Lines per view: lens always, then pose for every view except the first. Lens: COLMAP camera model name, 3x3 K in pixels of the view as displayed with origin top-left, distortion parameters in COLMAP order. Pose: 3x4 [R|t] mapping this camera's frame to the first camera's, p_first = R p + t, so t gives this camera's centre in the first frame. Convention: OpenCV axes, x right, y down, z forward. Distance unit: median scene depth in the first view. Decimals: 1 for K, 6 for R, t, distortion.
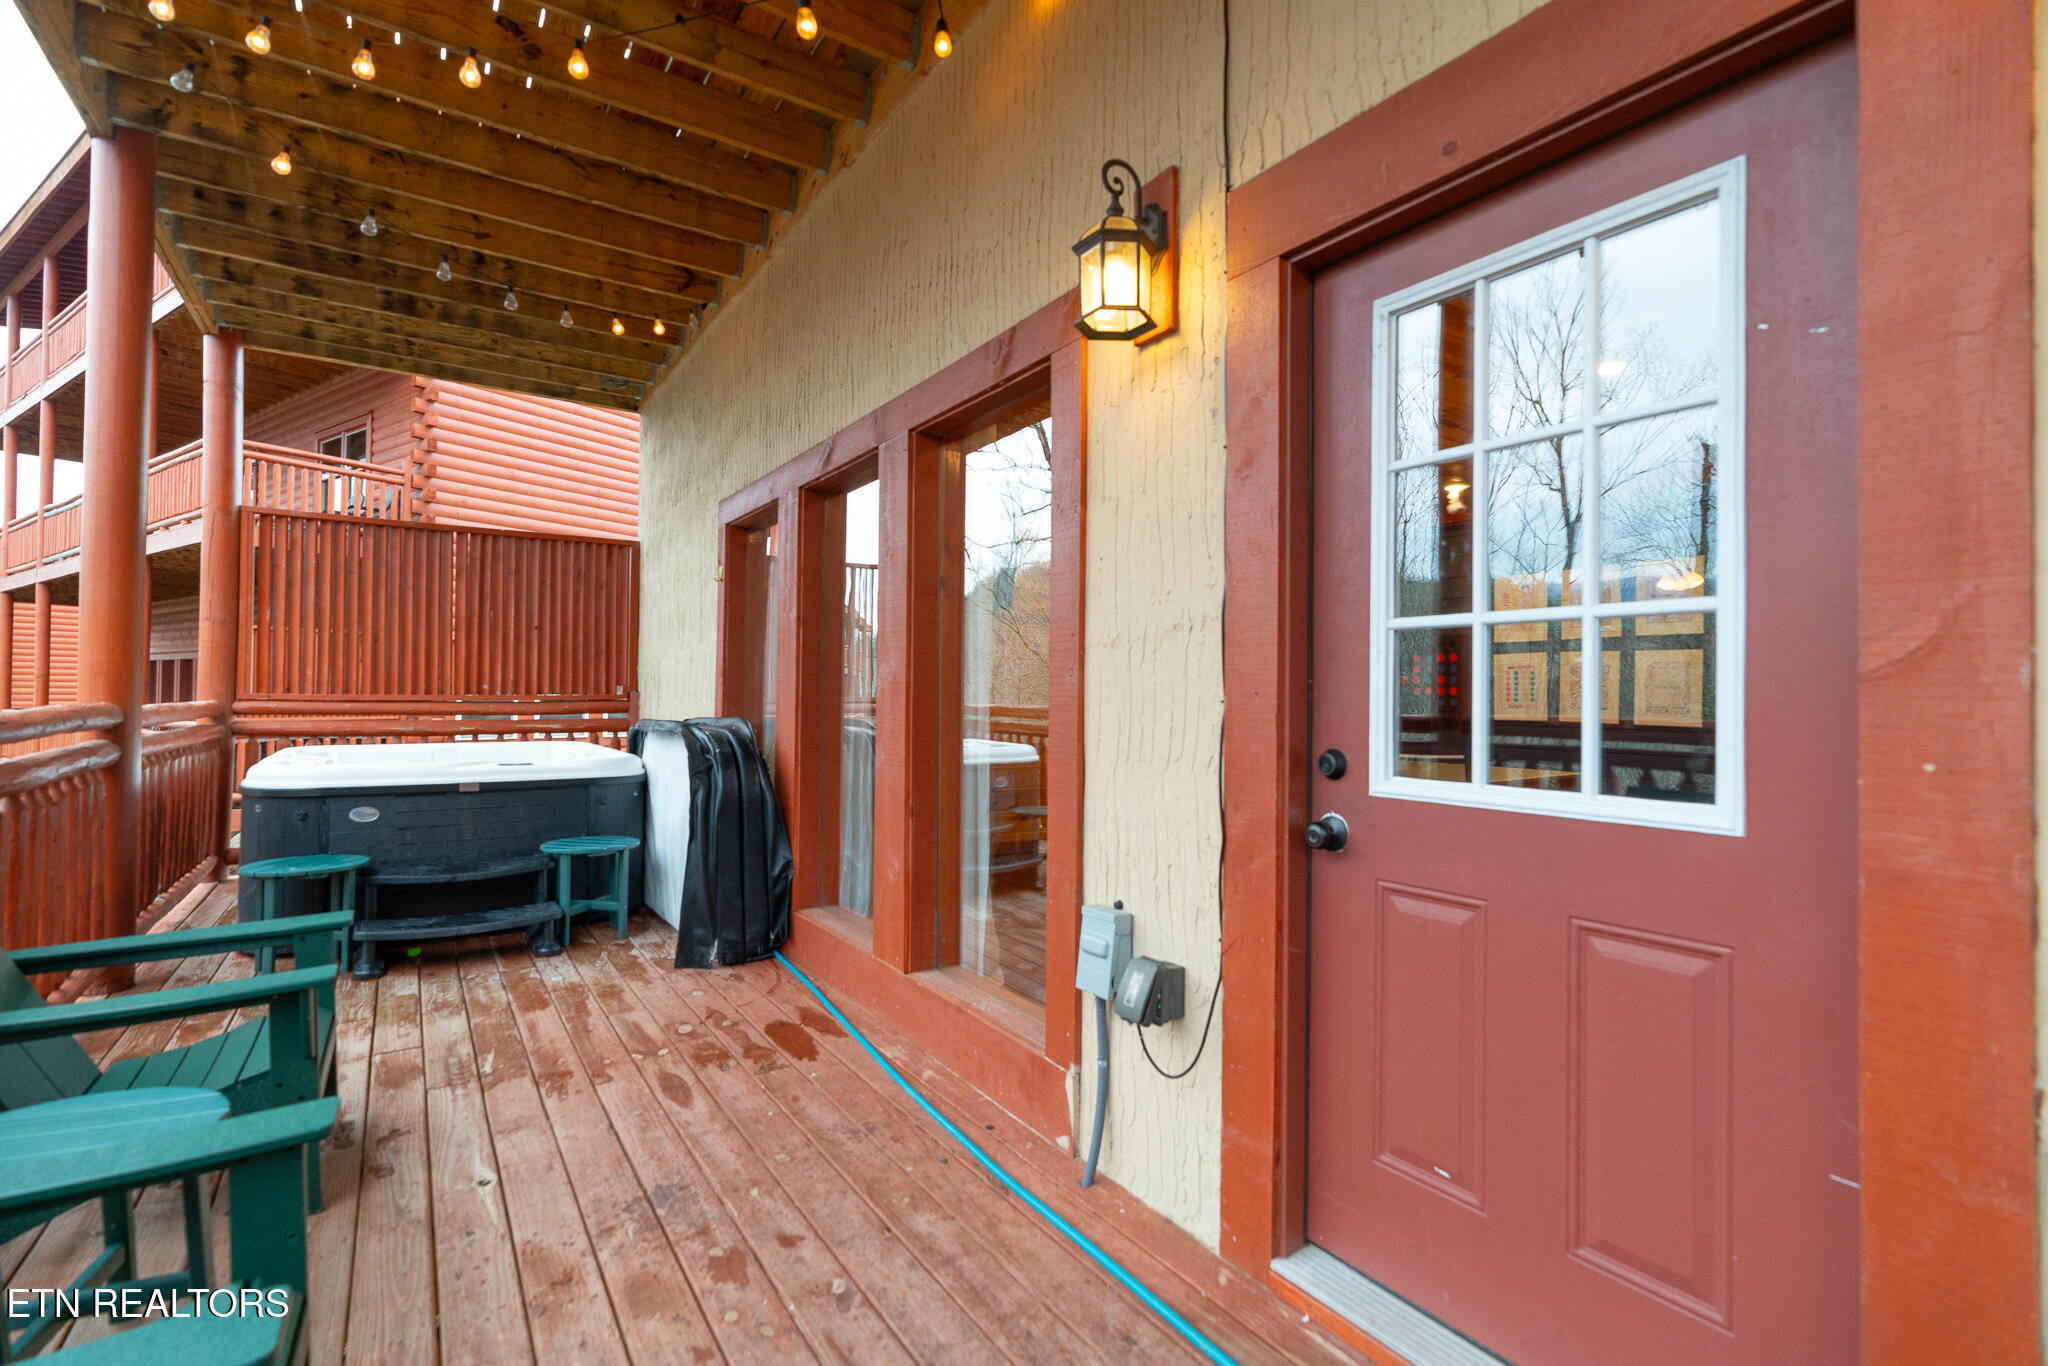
lens RADIAL K [[941.2, 0, 1027.5], [0, 941.2, 680.3], [0, 0, 1]] dist [-0.001122, 0.000278]
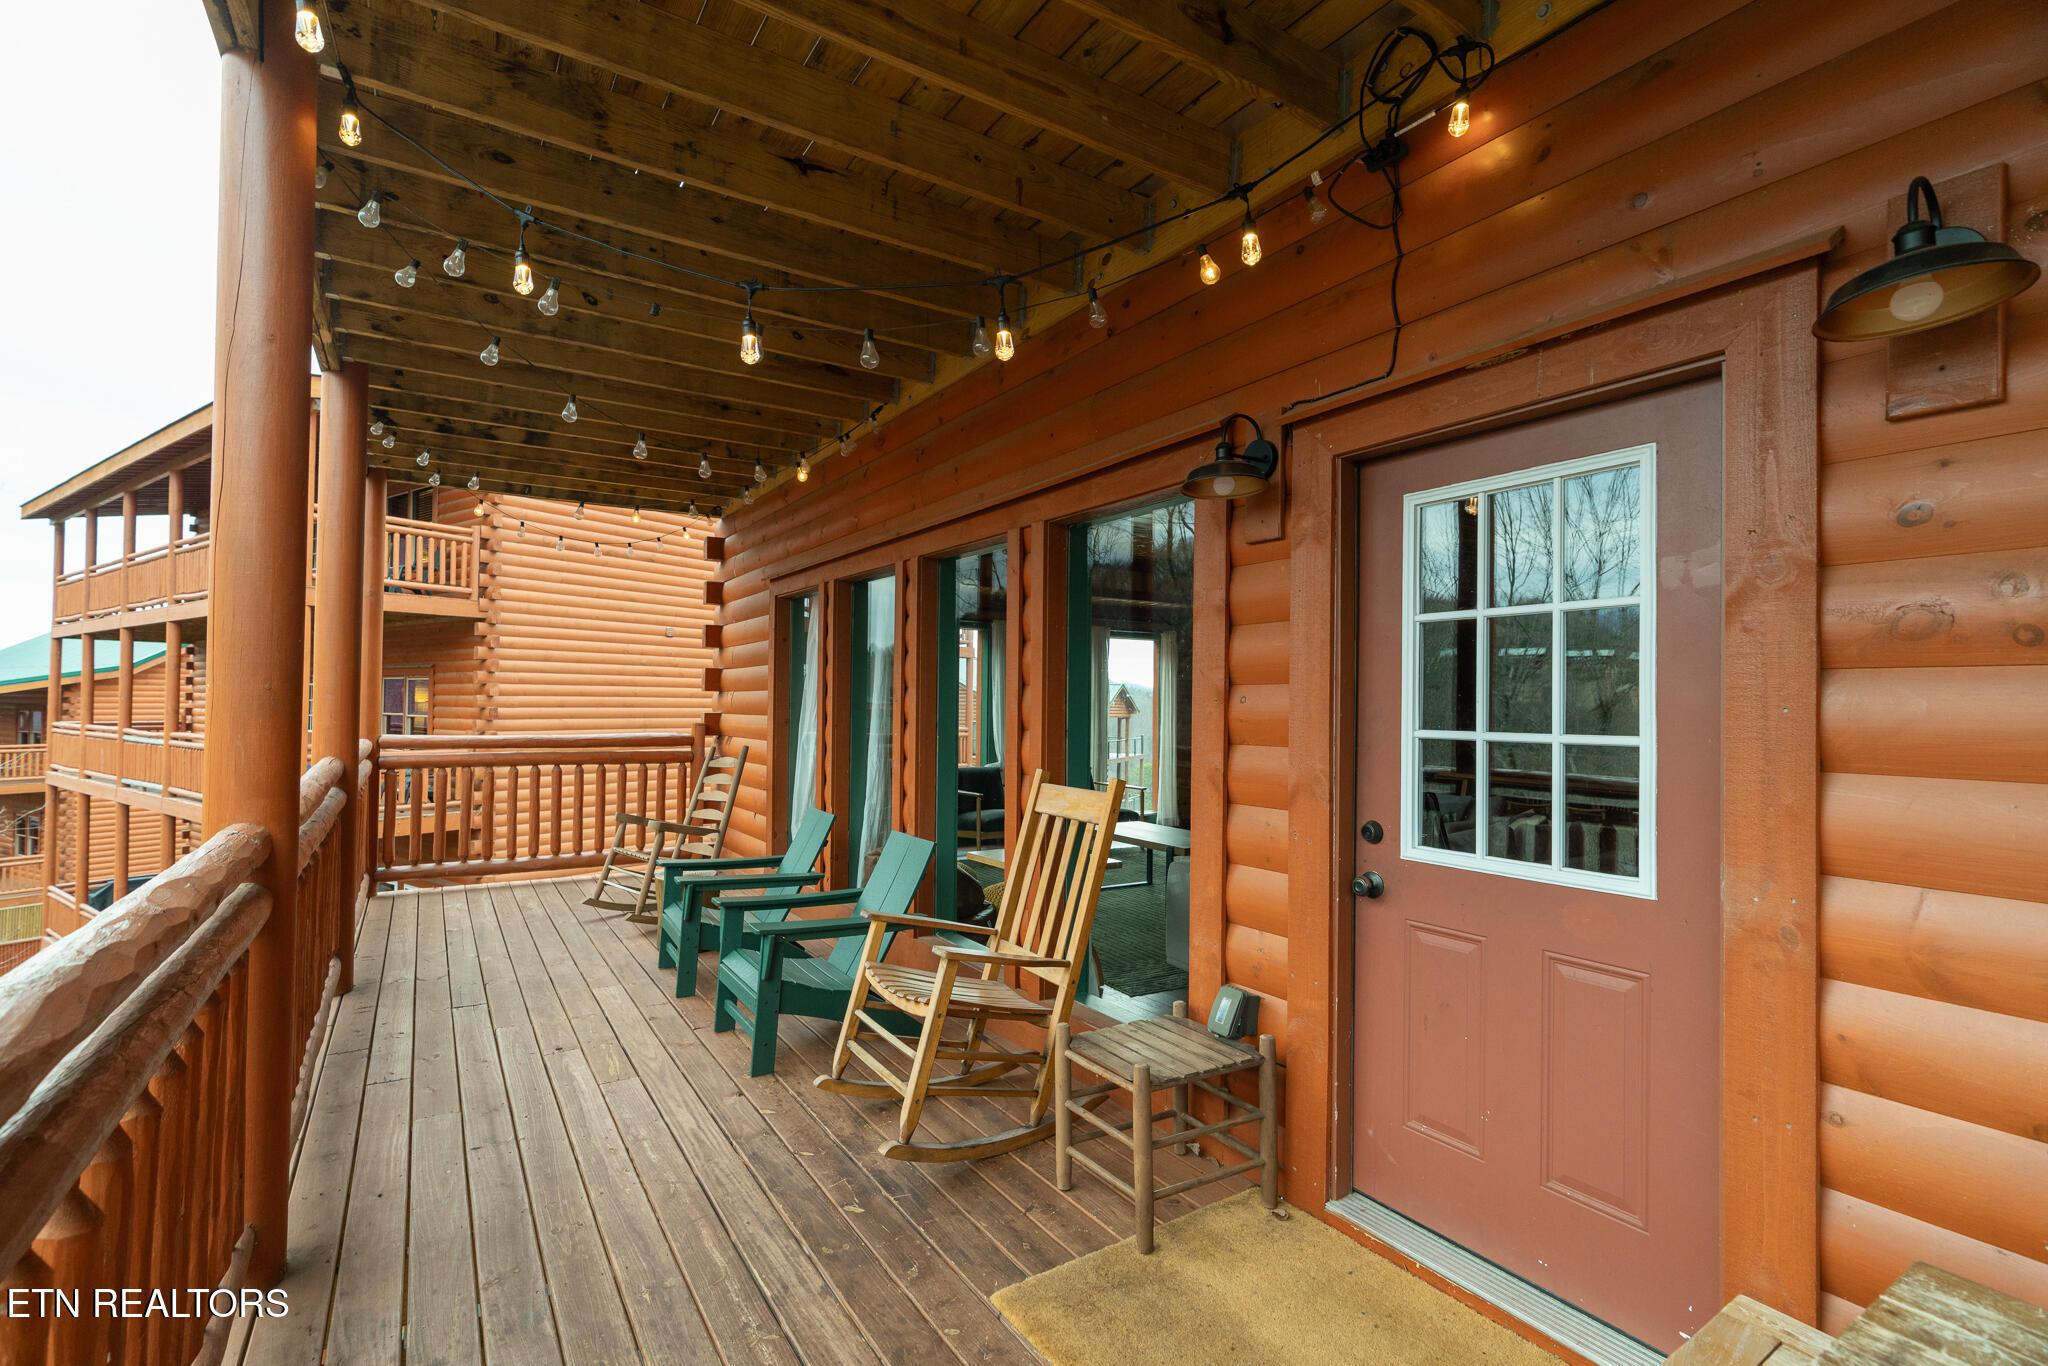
lens RADIAL K [[946.0, 0, 1023.9], [0, 946.0, 691.4], [0, 0, 1]] dist [-0.007727, 0.000098]
pose [[0.999734, 0.002364, -0.022955, -0.156045], [-0.002430, 0.999993, -0.002862, -0.118144], [0.022949, 0.002917, 0.999732, -0.392396]]
